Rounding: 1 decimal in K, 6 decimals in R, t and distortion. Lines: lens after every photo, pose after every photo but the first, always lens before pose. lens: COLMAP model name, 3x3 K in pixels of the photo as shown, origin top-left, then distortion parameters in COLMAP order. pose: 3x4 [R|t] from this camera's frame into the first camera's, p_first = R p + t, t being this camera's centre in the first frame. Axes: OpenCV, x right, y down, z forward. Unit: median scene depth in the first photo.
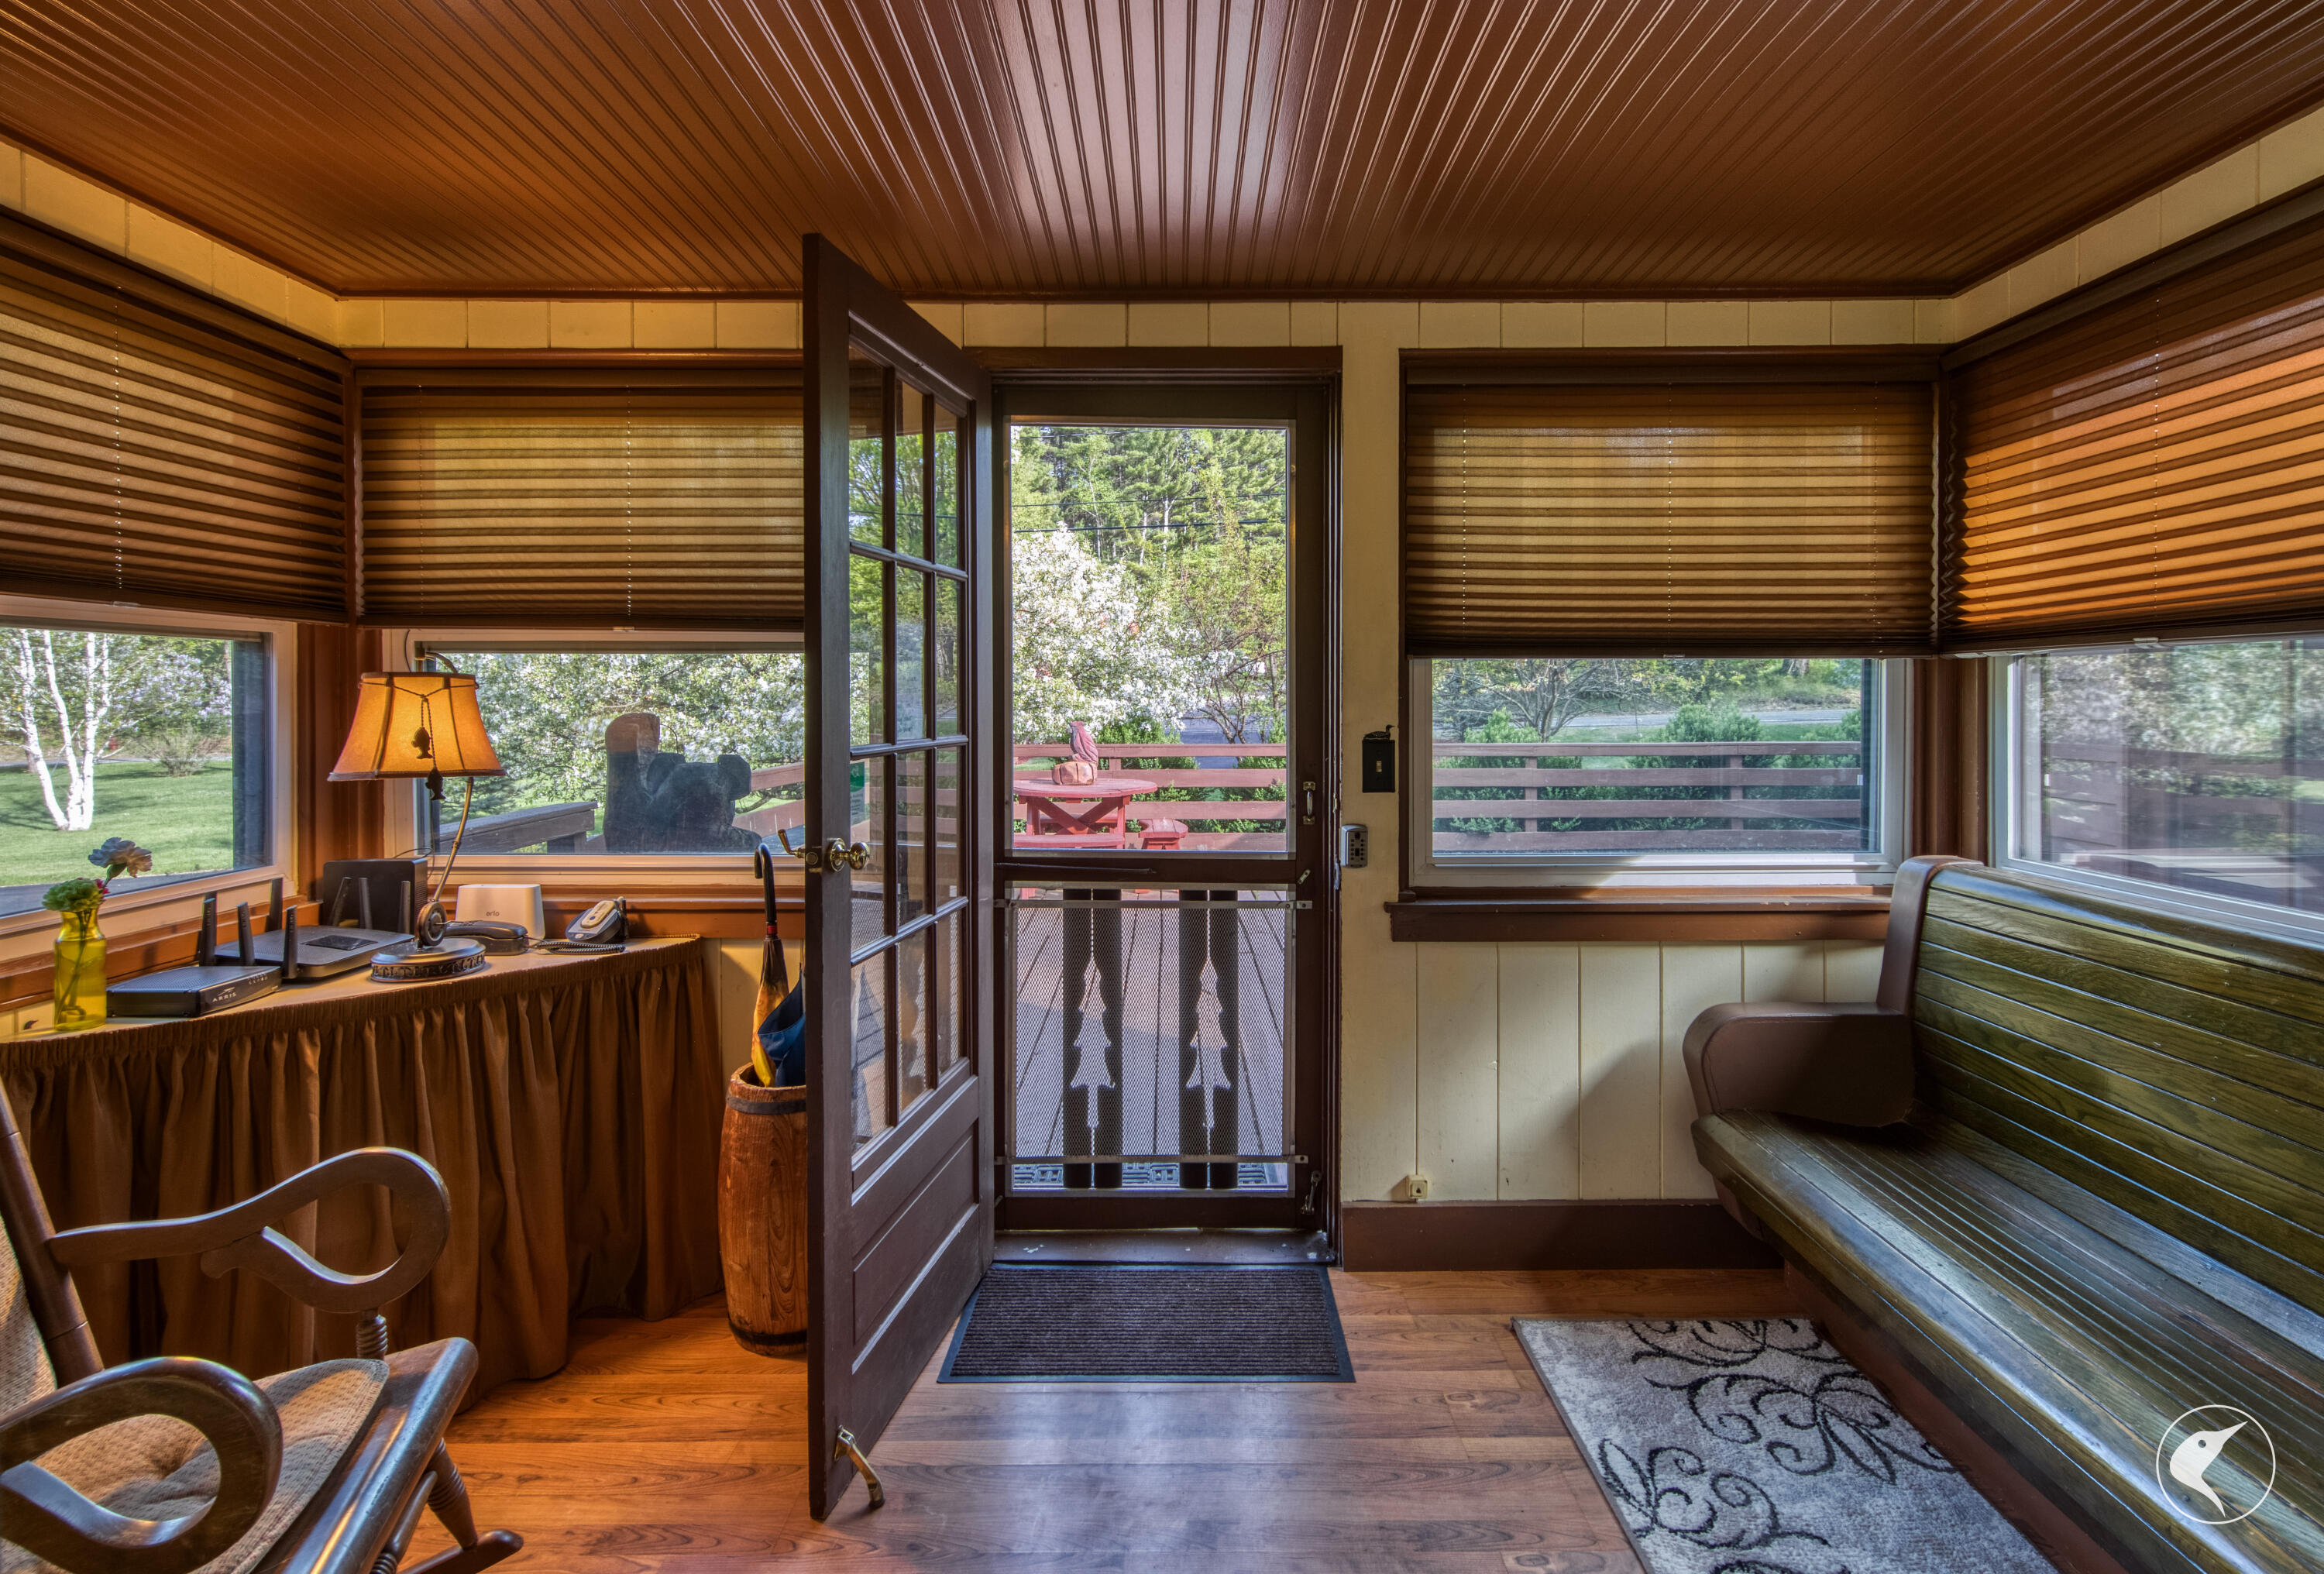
lens RADIAL K [[1170.6, 0, 1164.2], [0, 1170.6, 714.1], [0, 0, 1]] dist [0.003498, -0.001009]
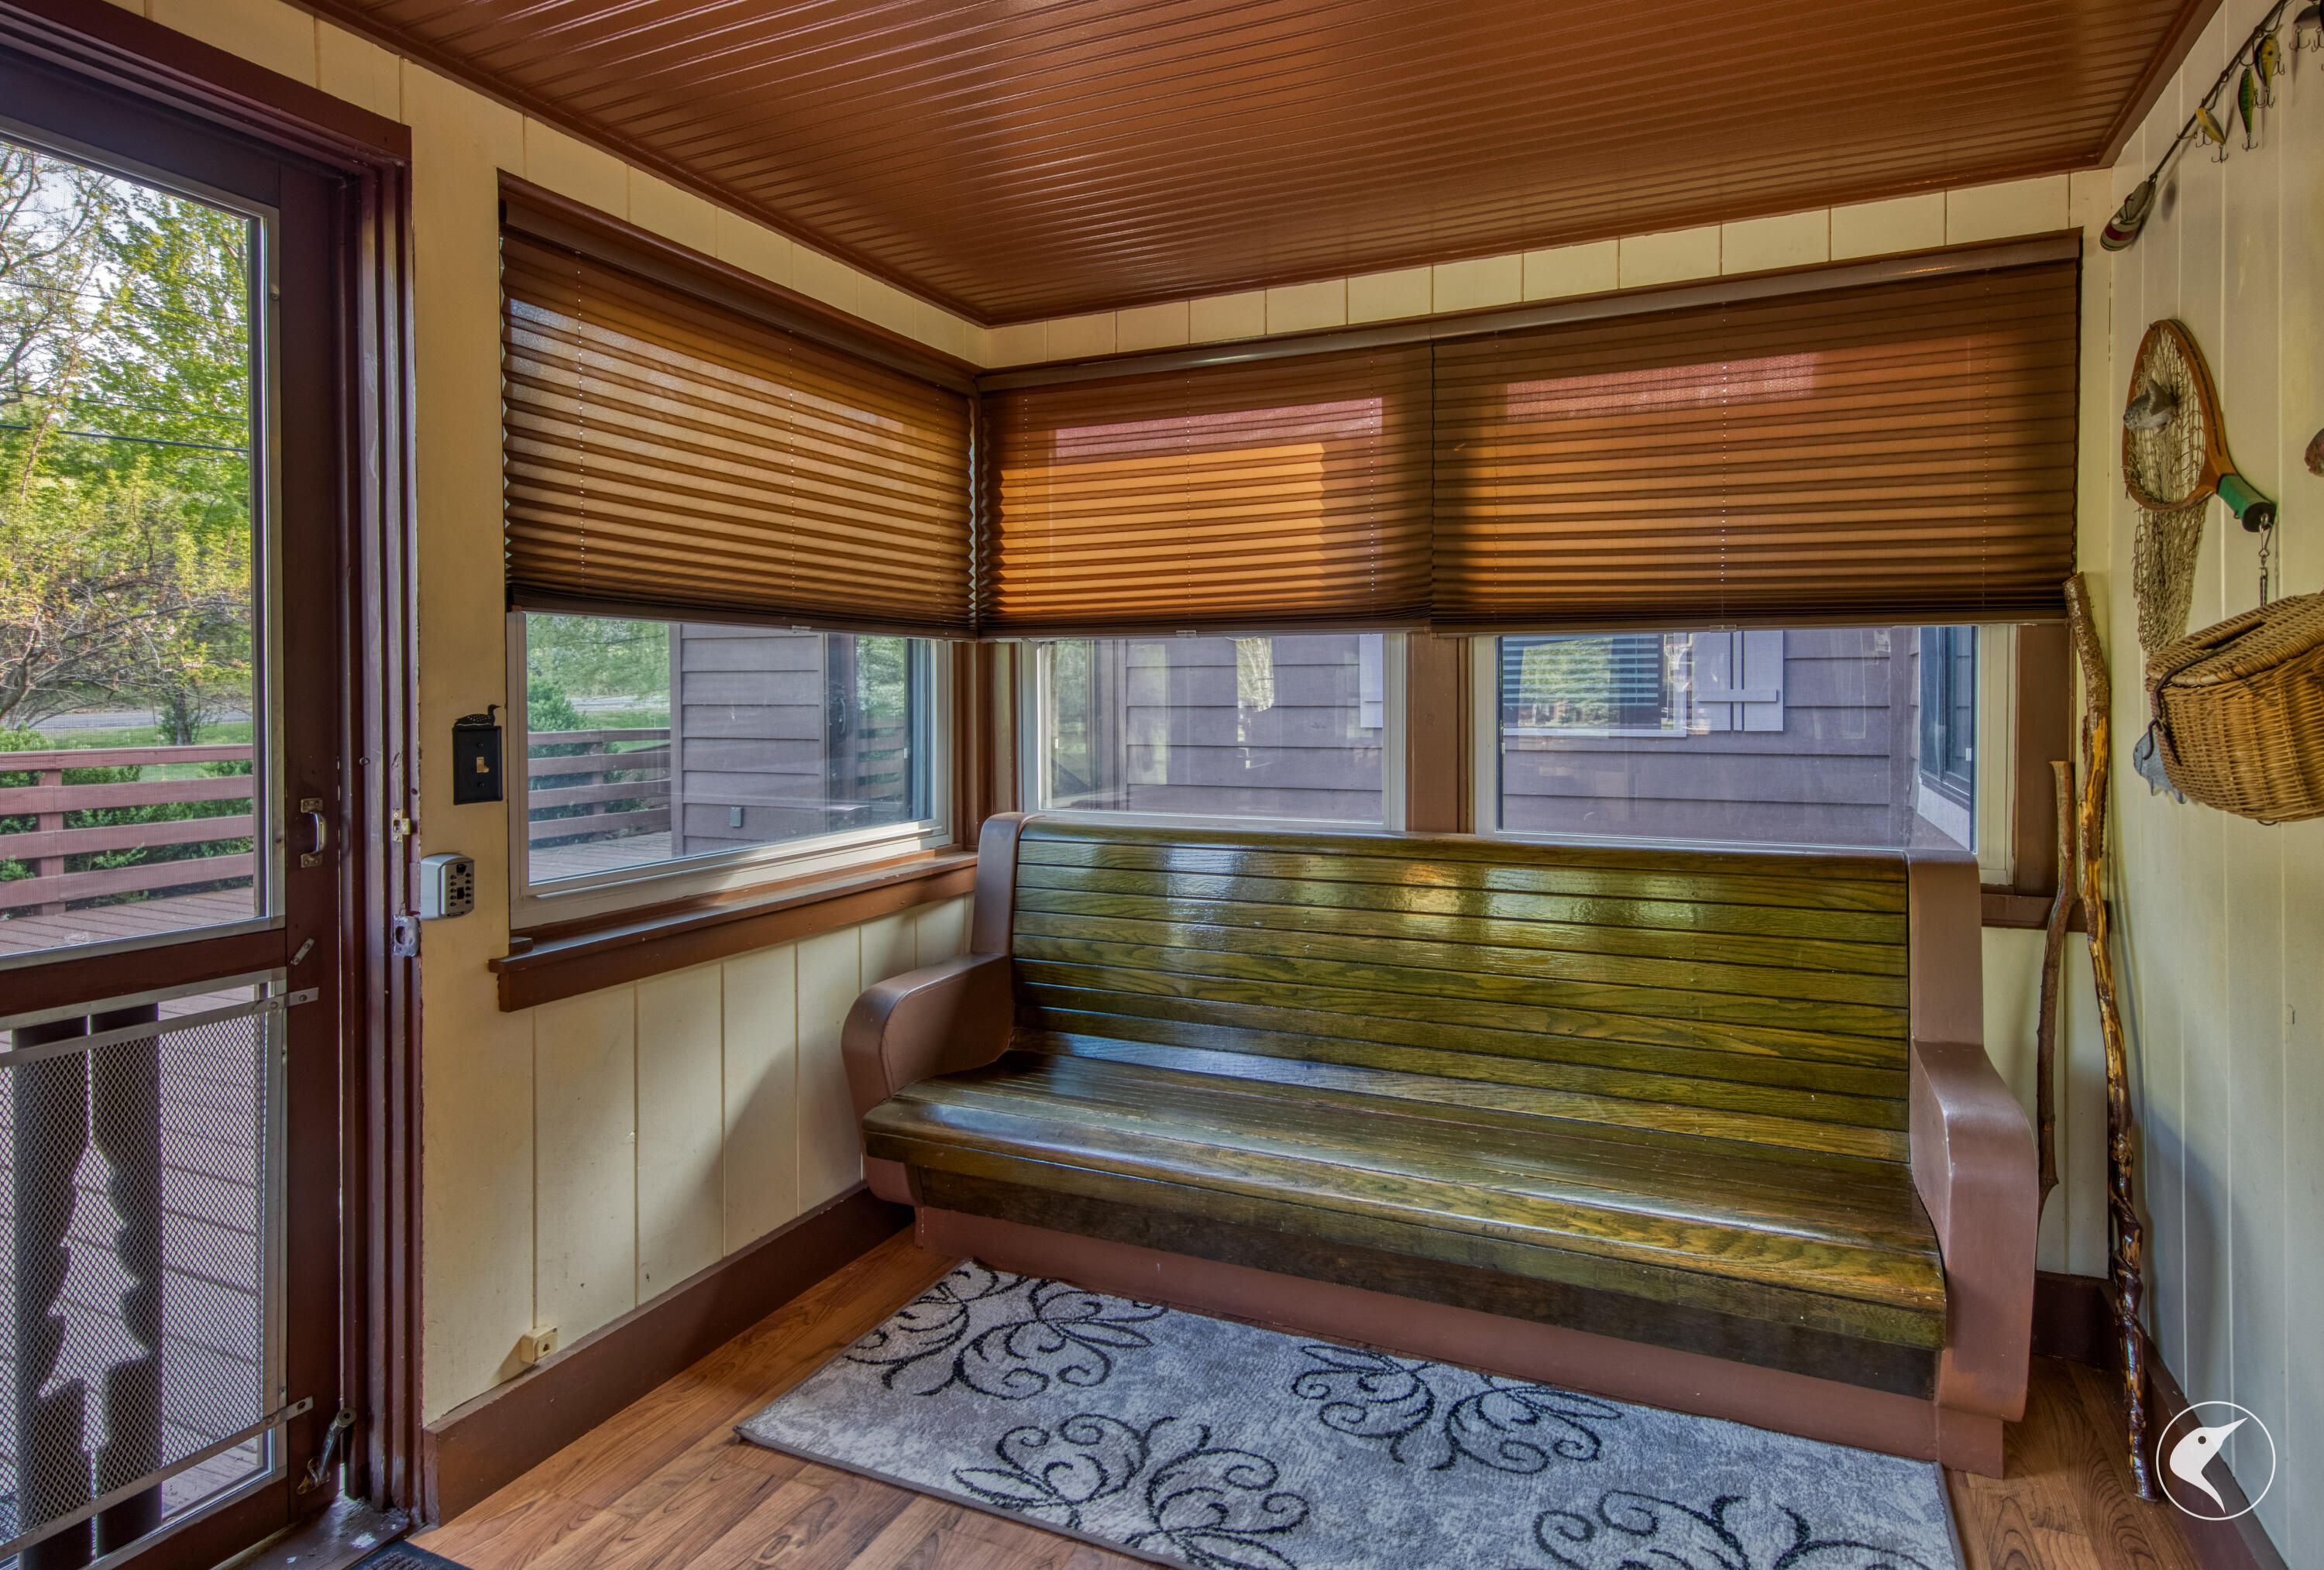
lens RADIAL K [[1170.5, 0, 1164.2], [0, 1170.5, 712.1], [0, 0, 1]] dist [0.003498, -0.001009]
pose [[0.384781, -0.011644, 0.922934, -0.336343], [0.011429, 0.999904, 0.007850, 0.014477], [-0.922937, 0.007528, 0.384877, 0.408872]]
